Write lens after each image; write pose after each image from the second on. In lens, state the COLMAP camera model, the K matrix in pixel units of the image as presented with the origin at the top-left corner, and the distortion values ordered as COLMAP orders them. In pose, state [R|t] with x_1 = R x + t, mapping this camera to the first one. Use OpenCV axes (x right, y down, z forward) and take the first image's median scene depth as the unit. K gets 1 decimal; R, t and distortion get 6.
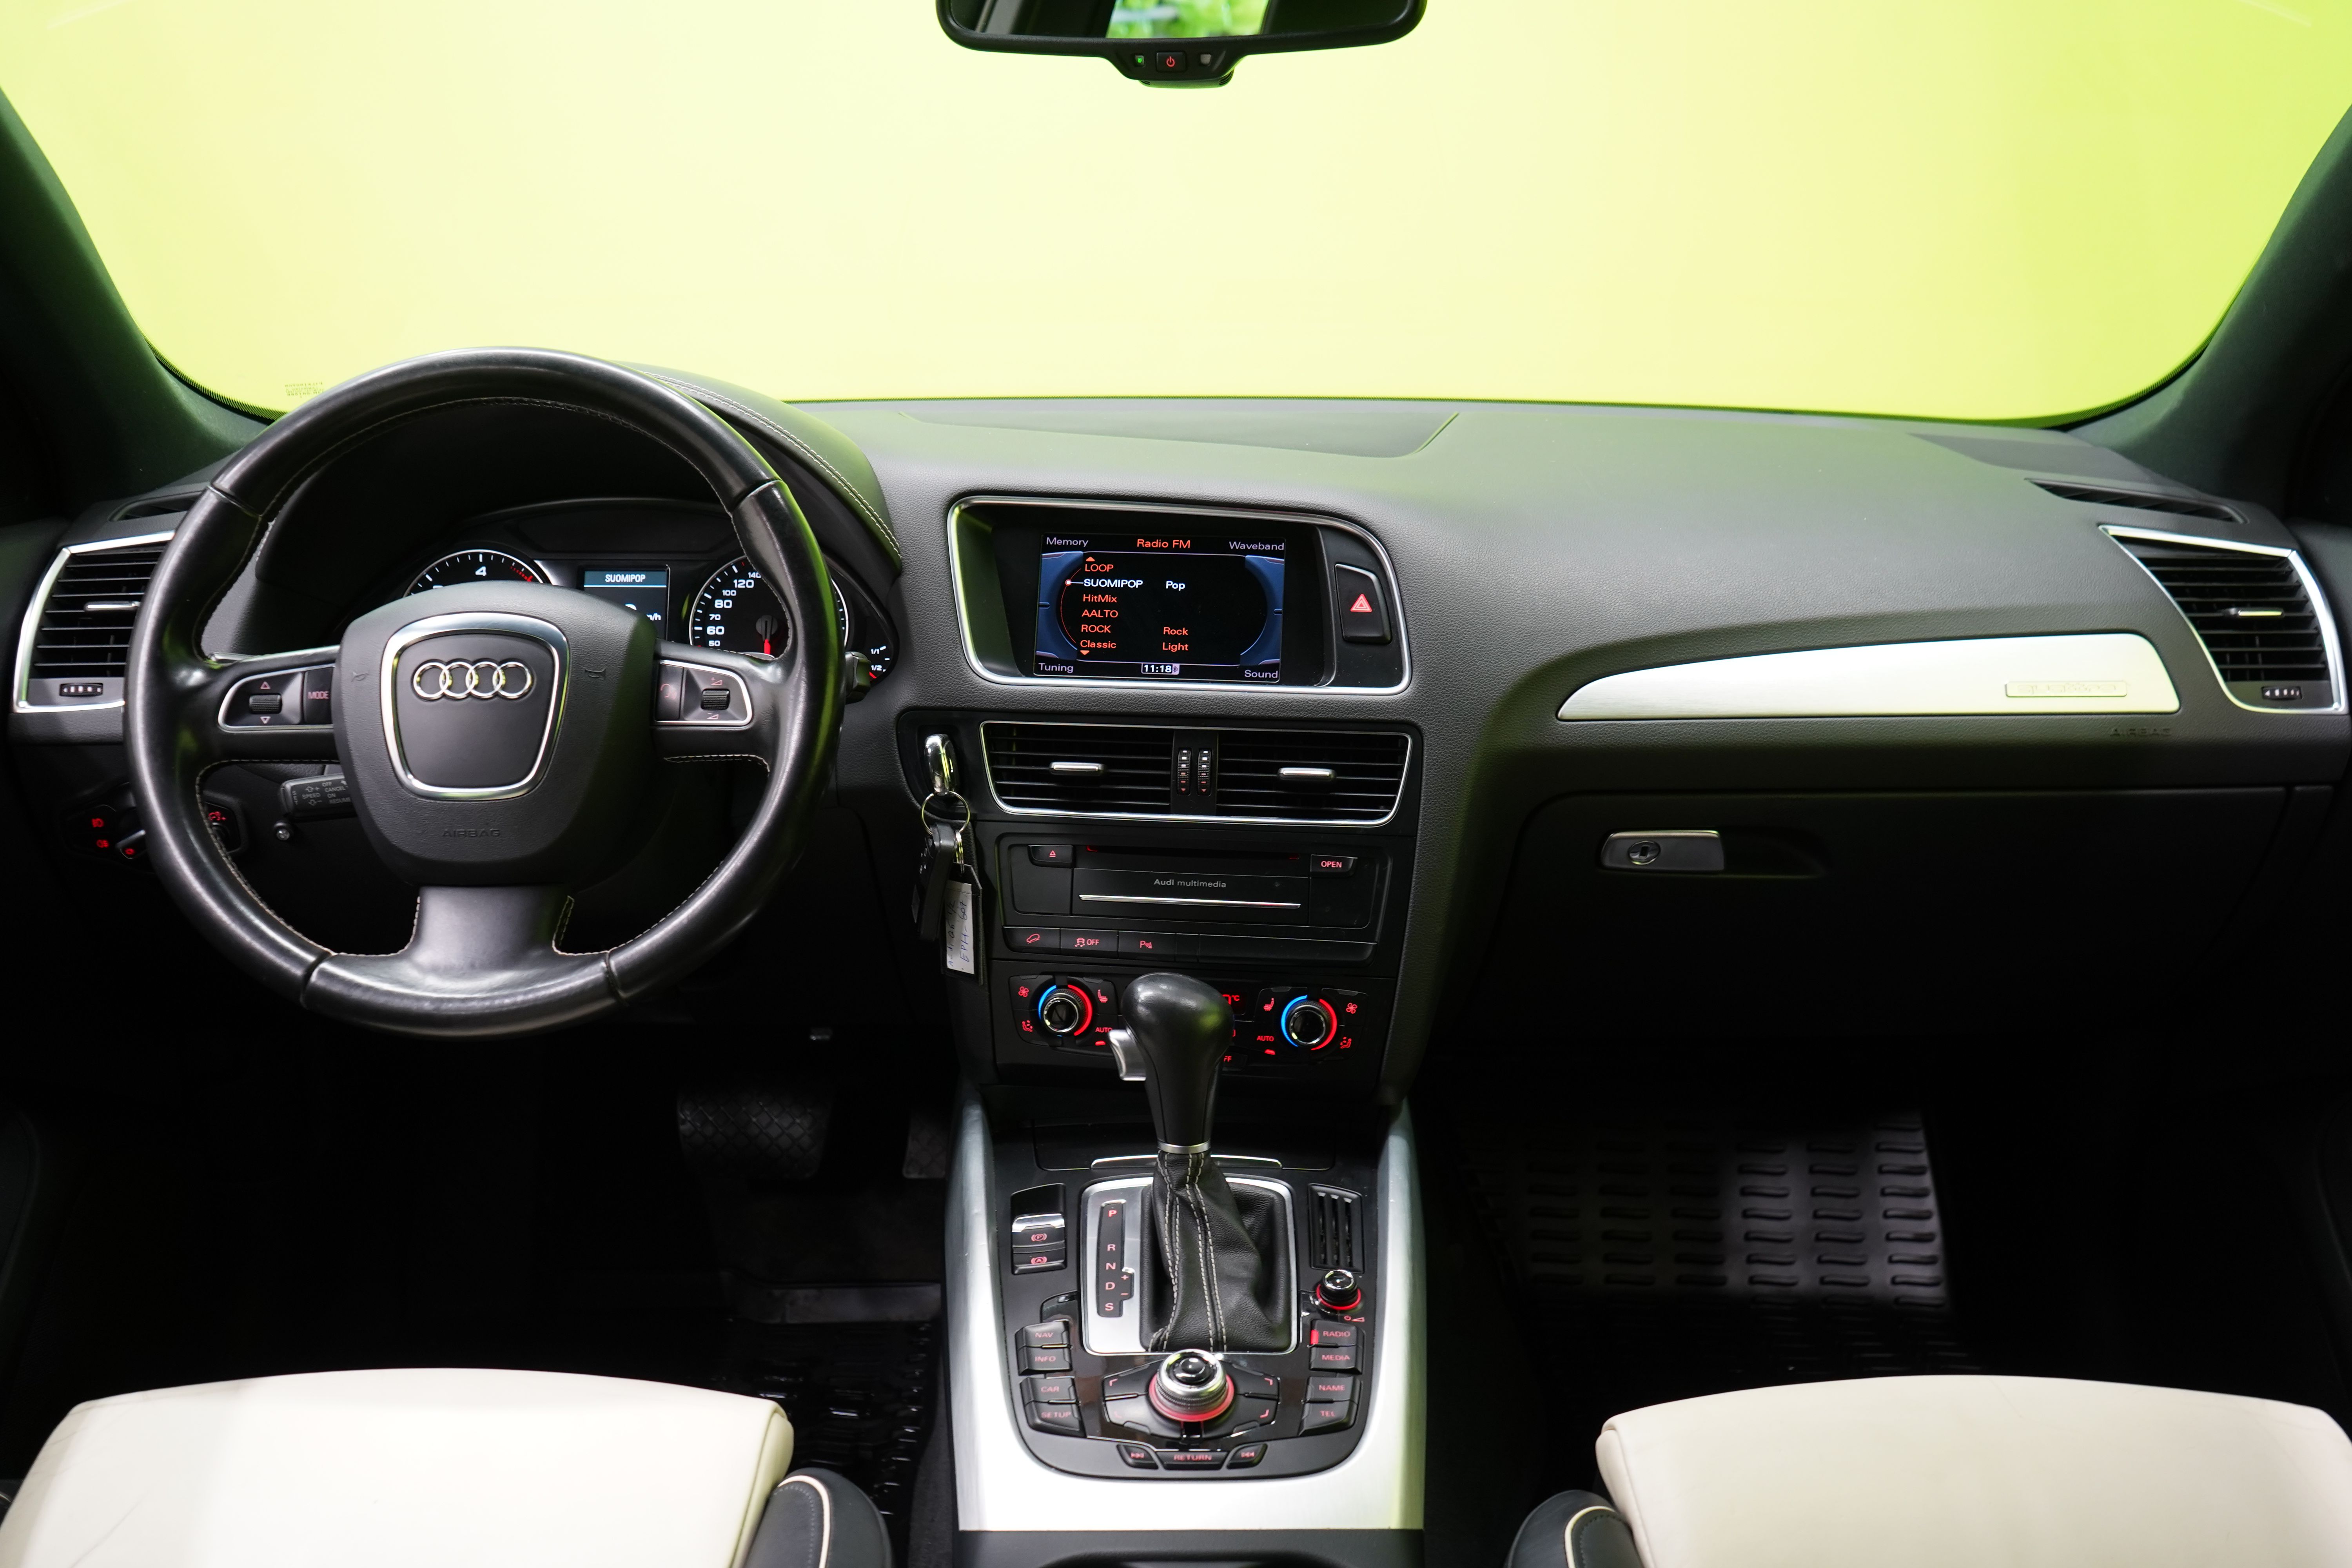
lens RADIAL K [[1881.8, 0, 1176.0], [0, 1881.8, 783.6], [0, 0, 1]] dist [-0.015898, 0.005880]
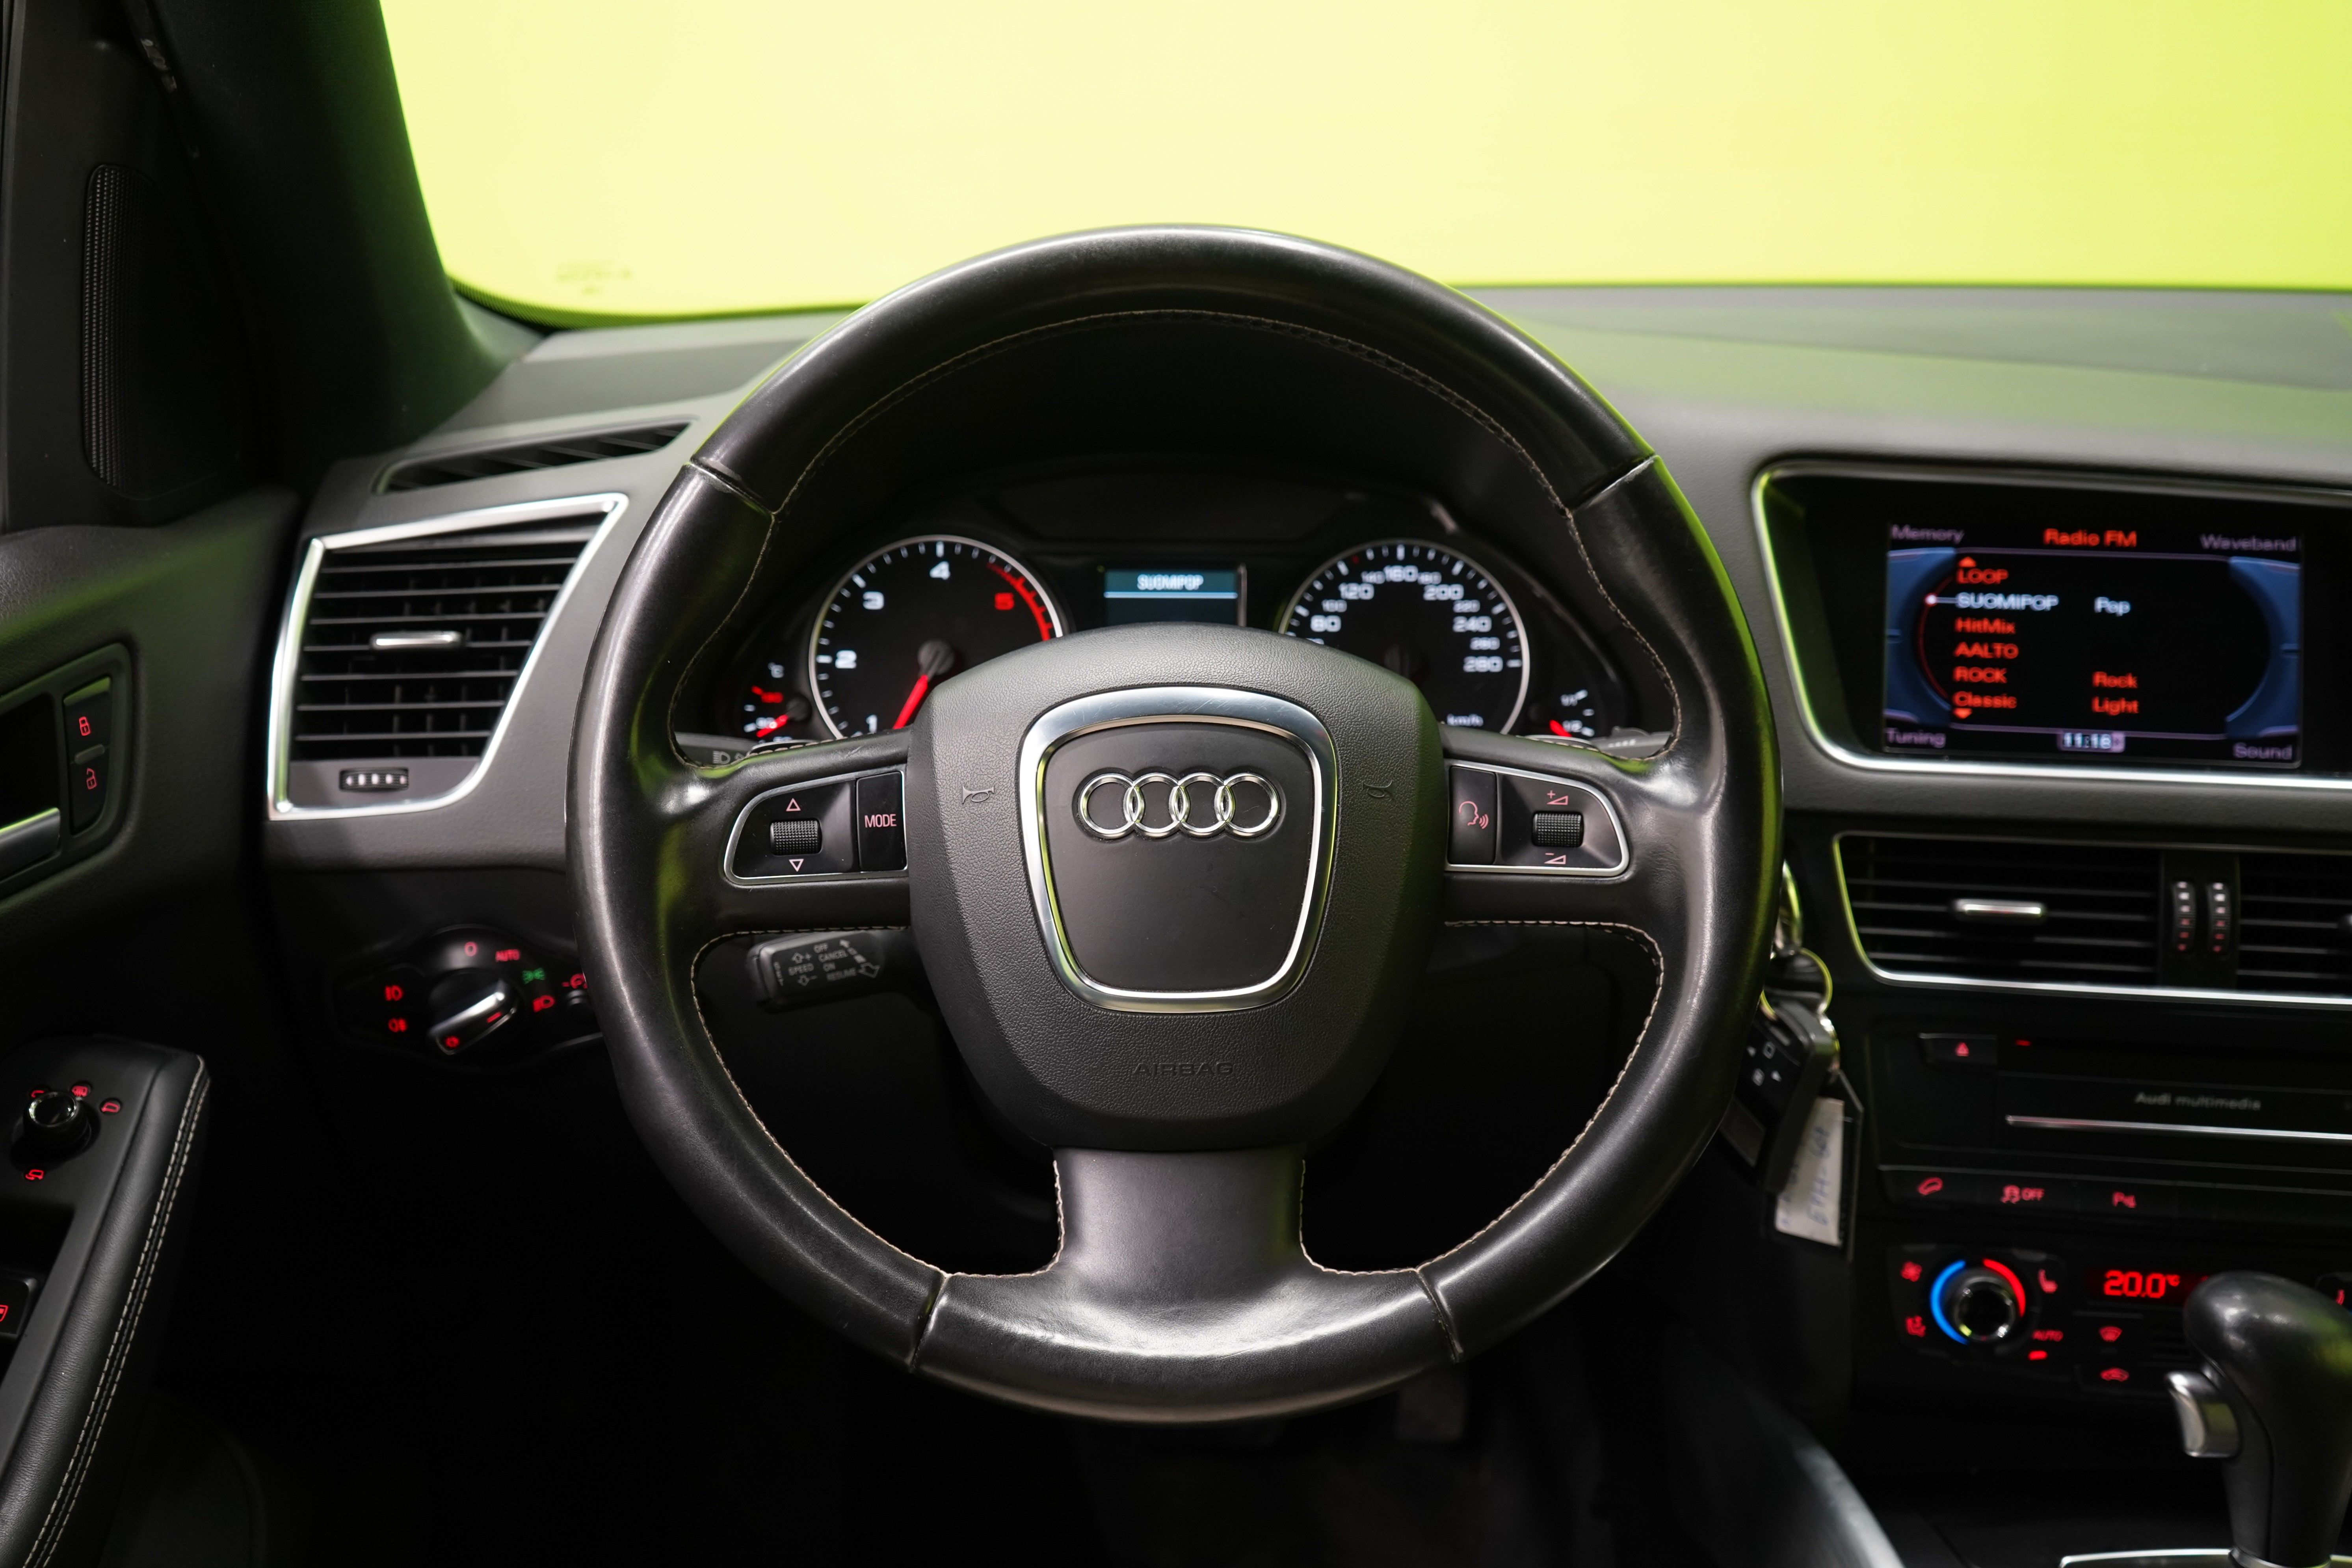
lens RADIAL K [[2305.4, 0, 1176.2], [0, 2305.4, 782.5], [0, 0, 1]] dist [0.002967, 0.000000]
pose [[0.999994, 0.001624, 0.003175, -0.325369], [-0.001708, 0.999646, 0.026554, -0.069550], [-0.003131, -0.026559, 0.999642, 0.247726]]
